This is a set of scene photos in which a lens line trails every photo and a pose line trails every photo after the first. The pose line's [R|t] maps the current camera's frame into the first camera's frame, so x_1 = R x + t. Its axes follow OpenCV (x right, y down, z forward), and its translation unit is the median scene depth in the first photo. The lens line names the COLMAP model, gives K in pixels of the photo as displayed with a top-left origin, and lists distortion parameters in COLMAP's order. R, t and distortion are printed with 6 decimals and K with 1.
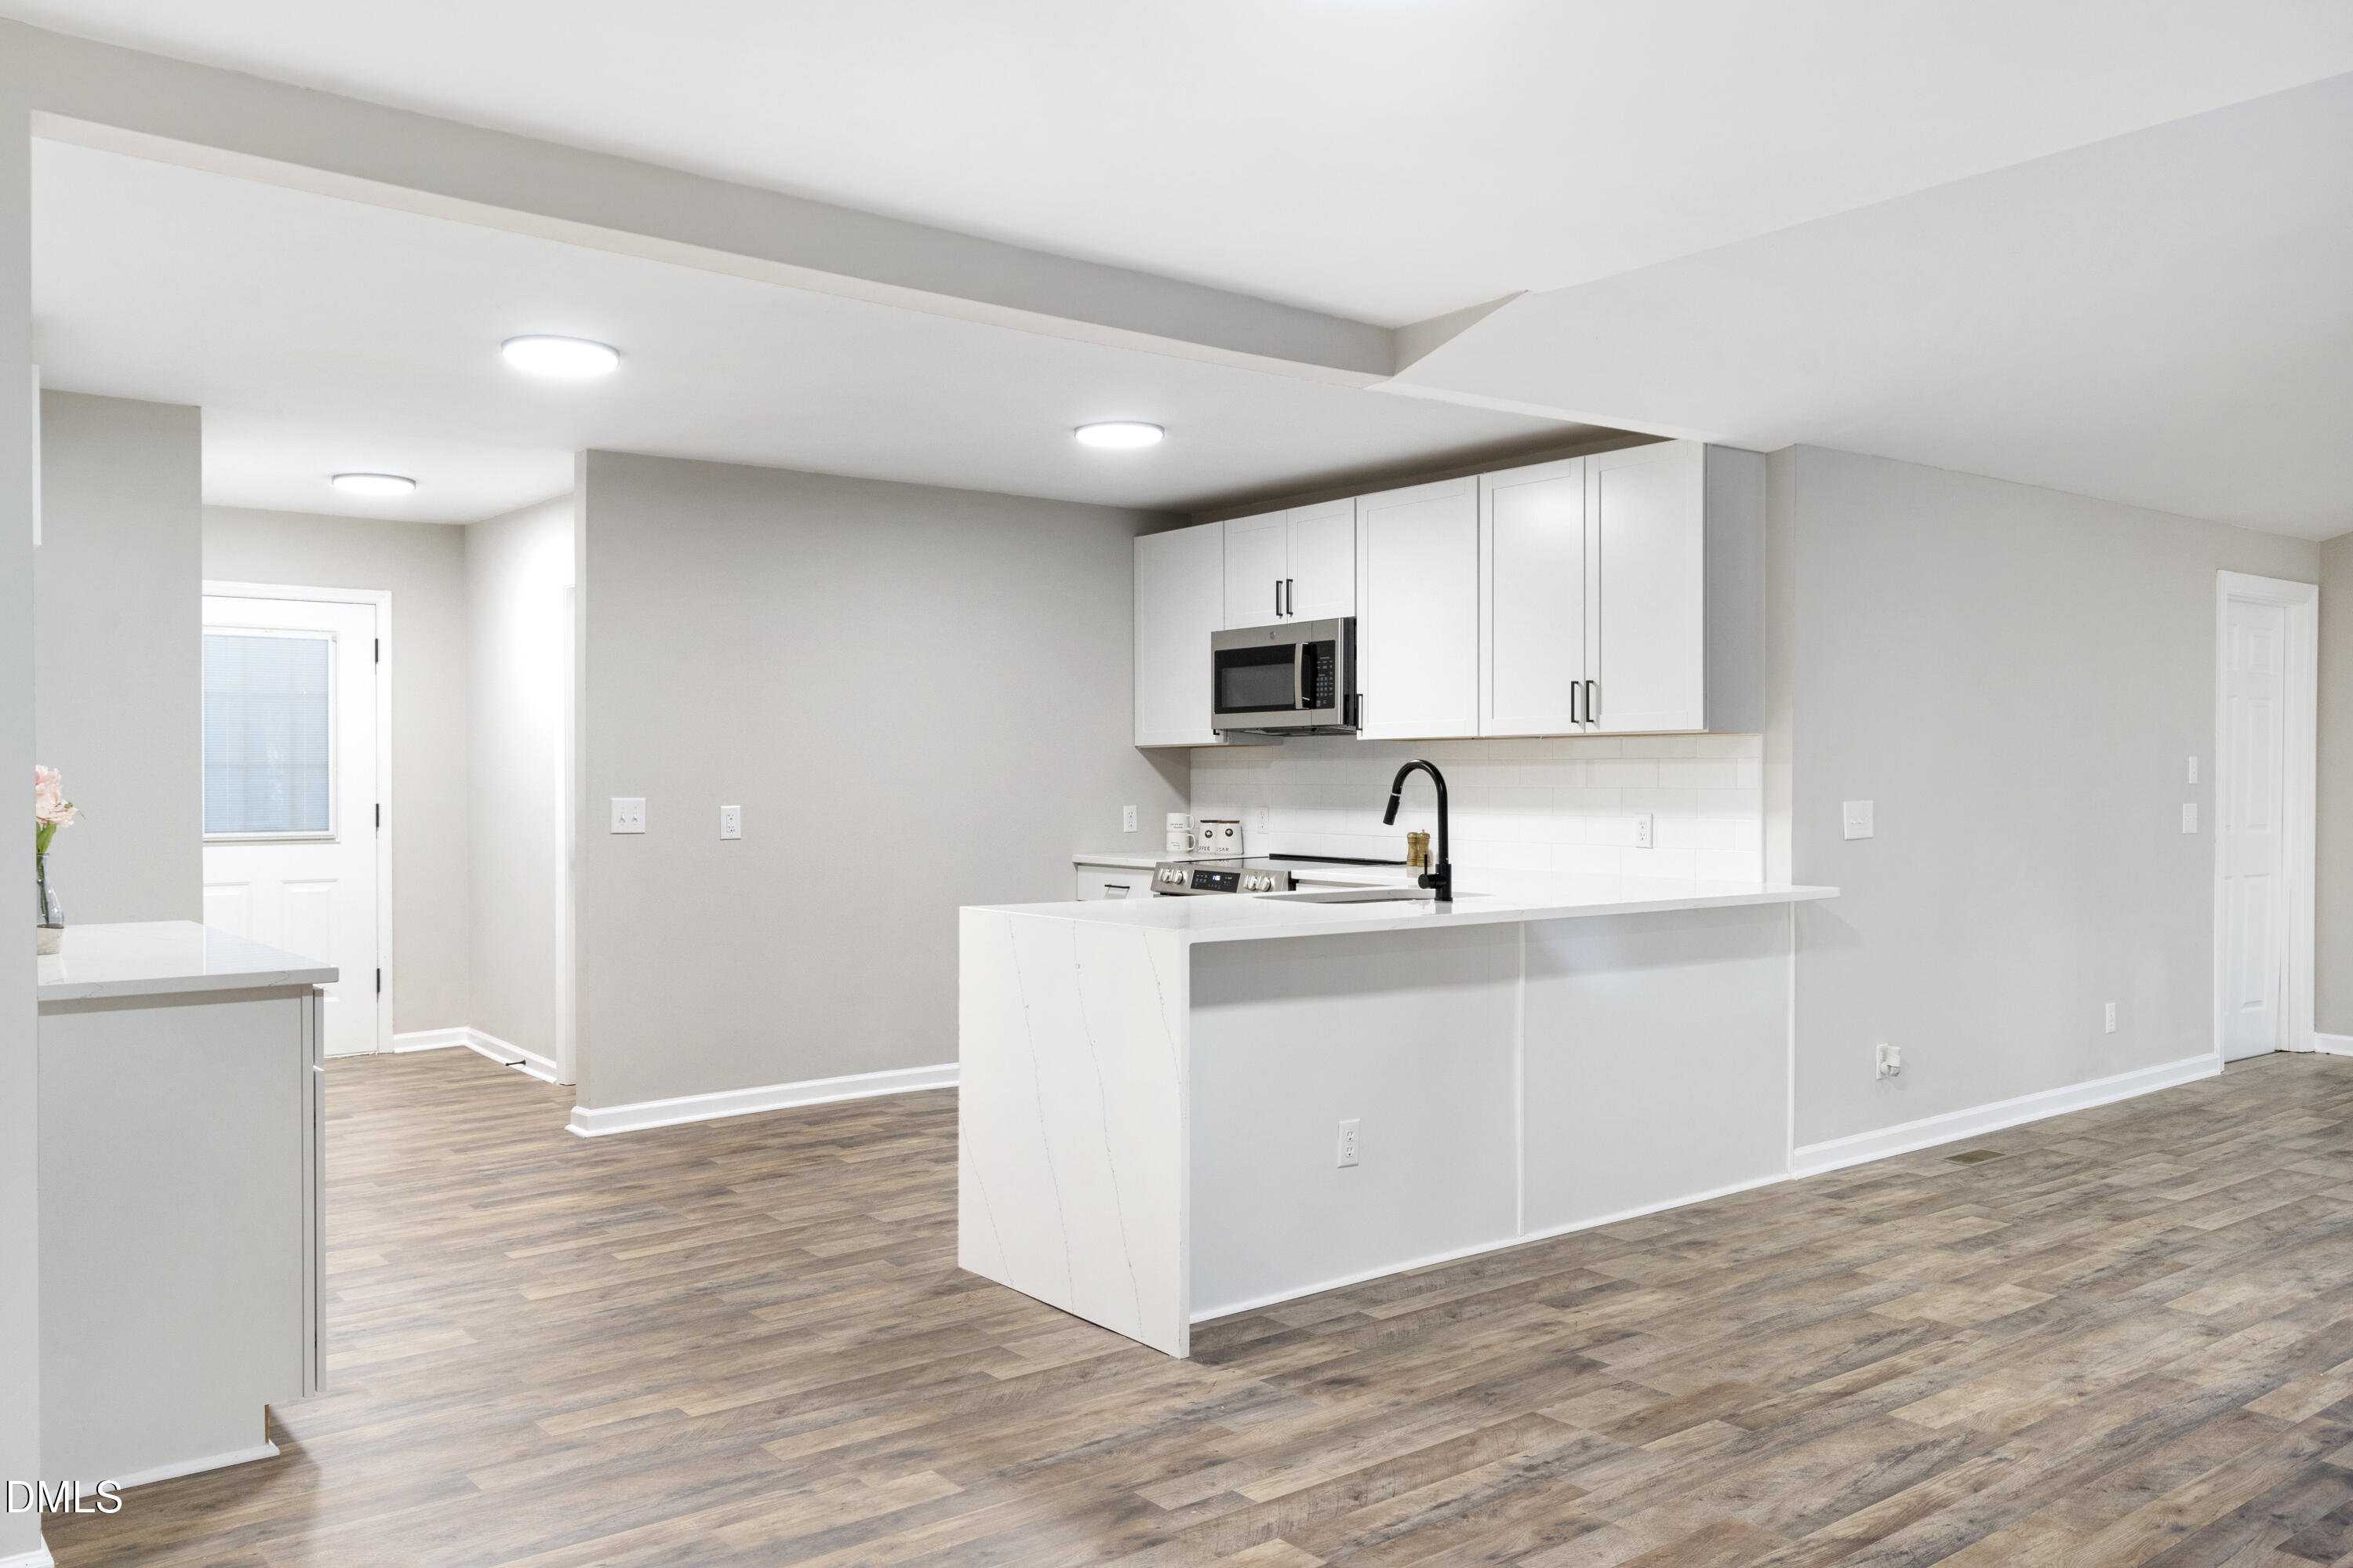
lens RADIAL K [[1785.1, 0, 1216.3], [0, 1785.1, 814.4], [0, 0, 1]] dist [0.010069, 0.000305]
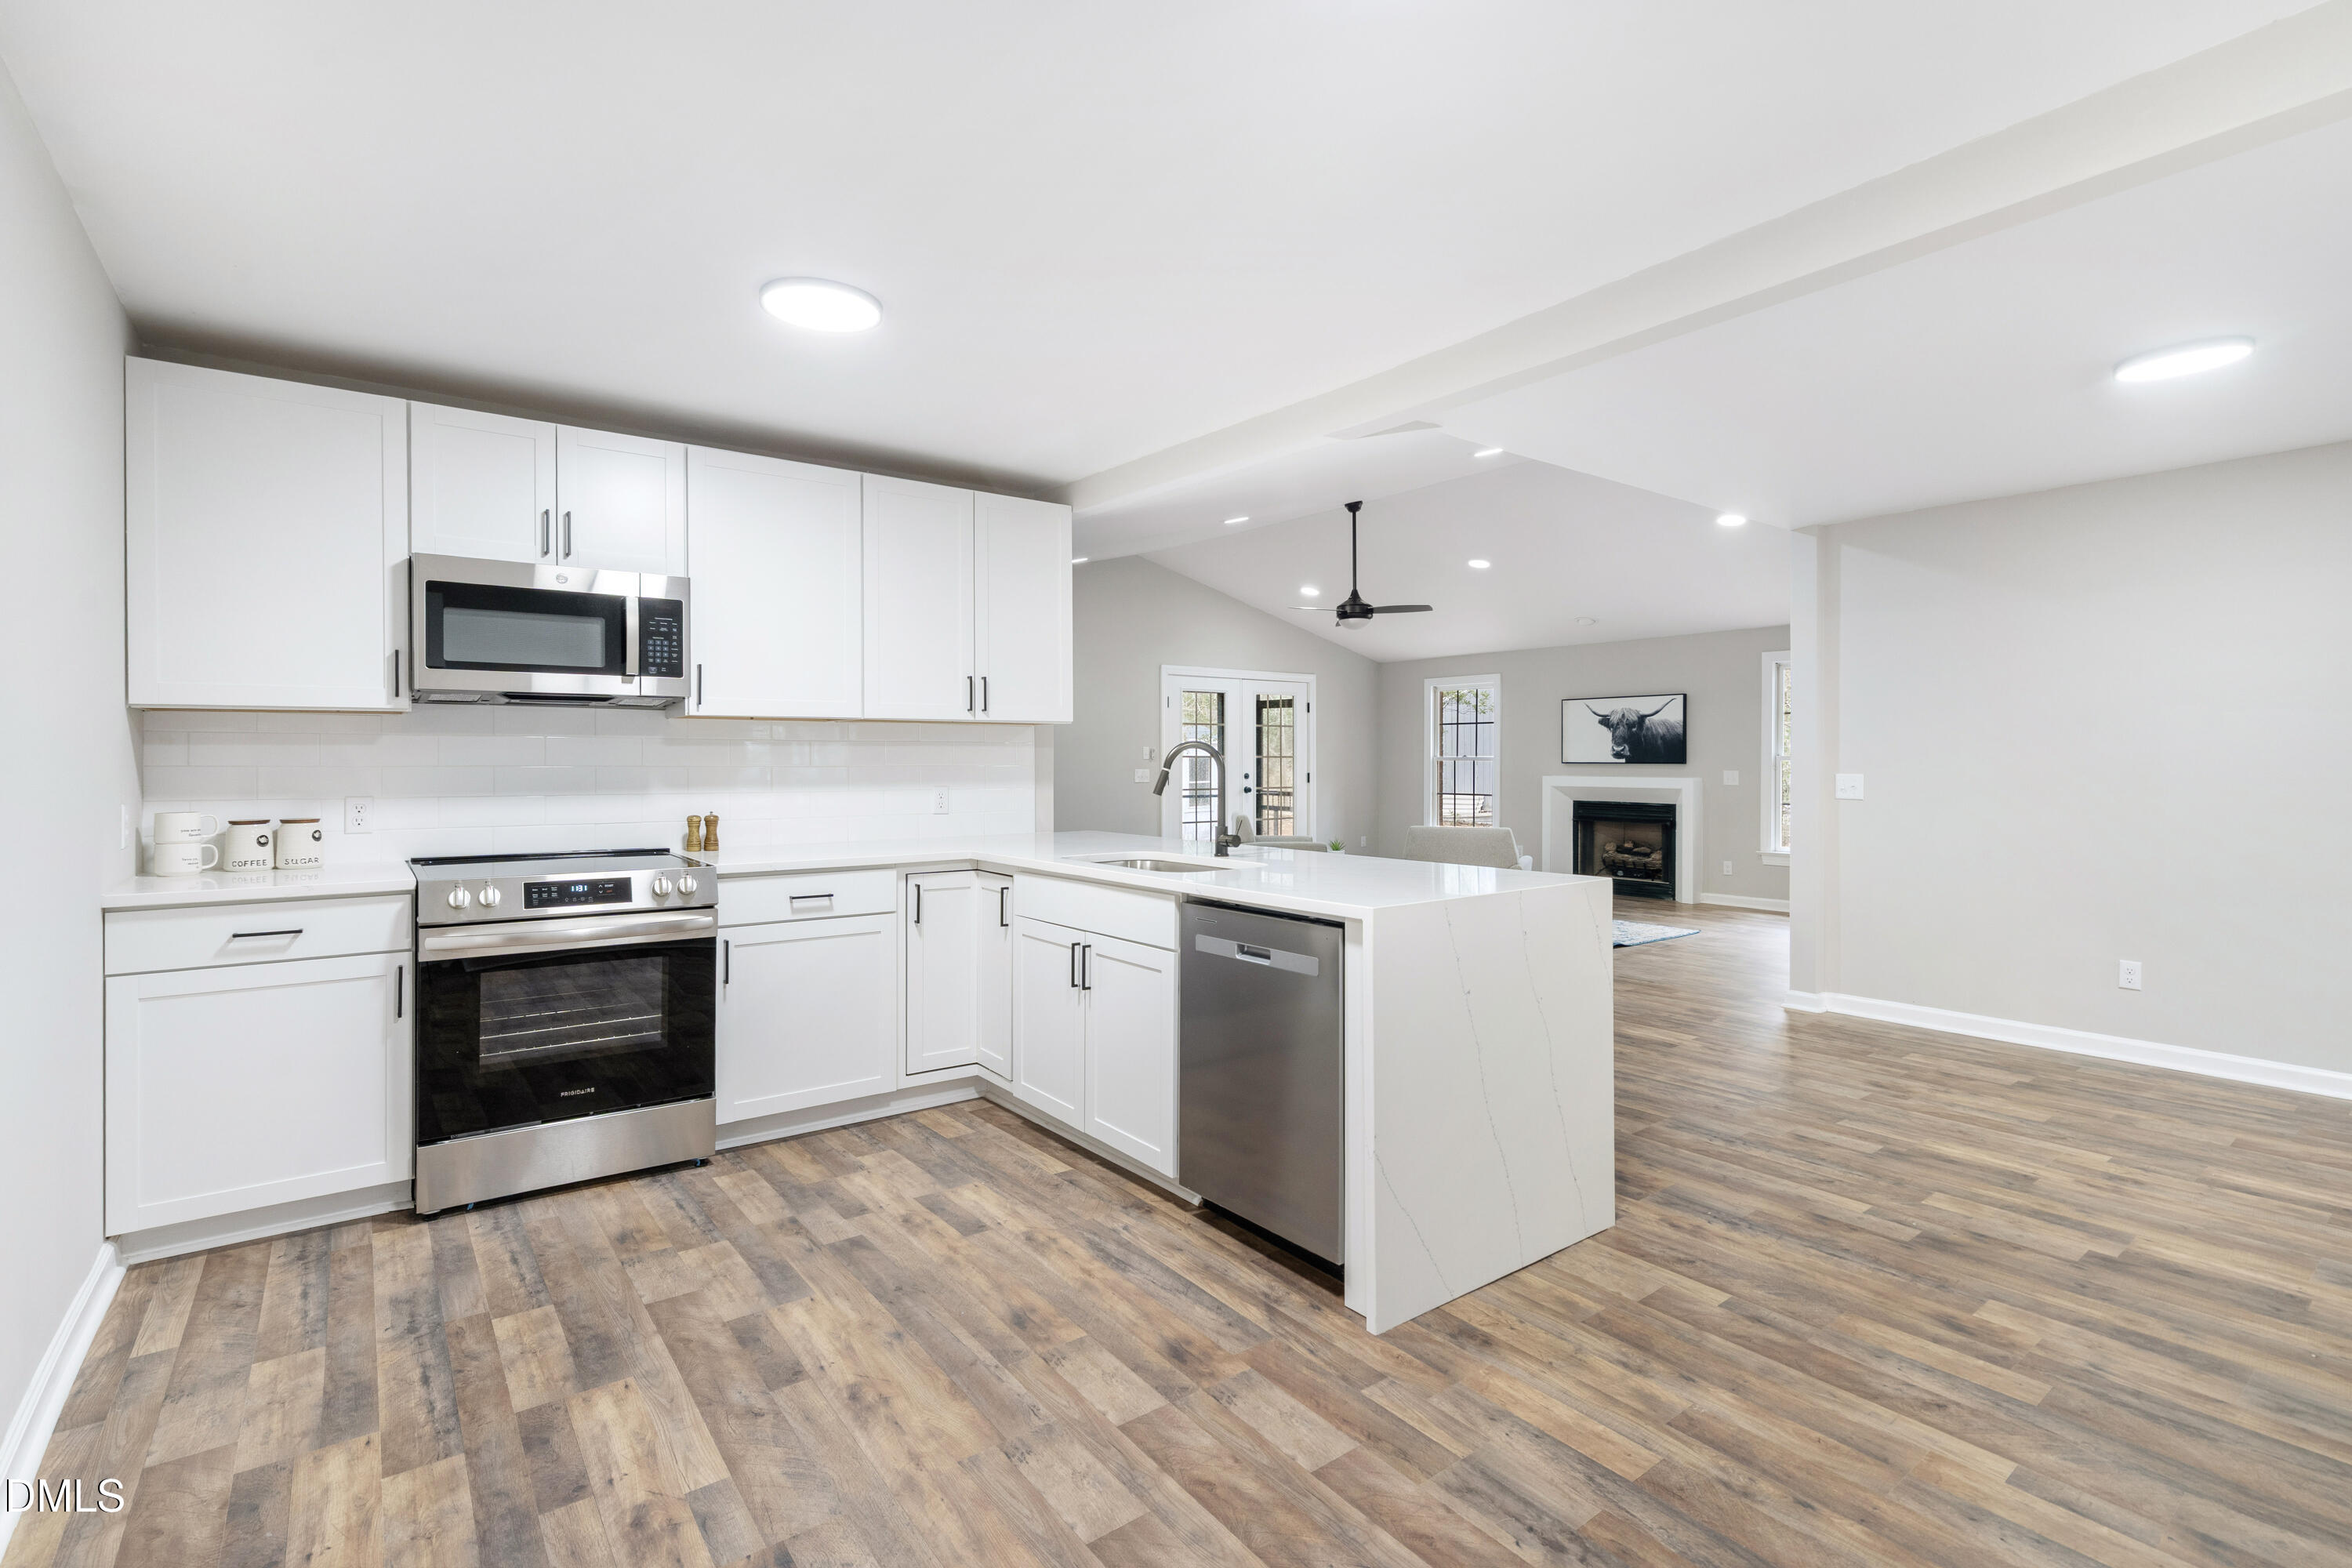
lens RADIAL K [[1068.6, 0, 1165.4], [0, 1068.6, 758.2], [0, 0, 1]] dist [-0.006108, 0.002693]
pose [[0.046741, 0.004550, 0.998897, -0.604669], [0.024935, 0.999673, -0.005721, -0.014688], [-0.998596, 0.025174, 0.046612, 0.998397]]
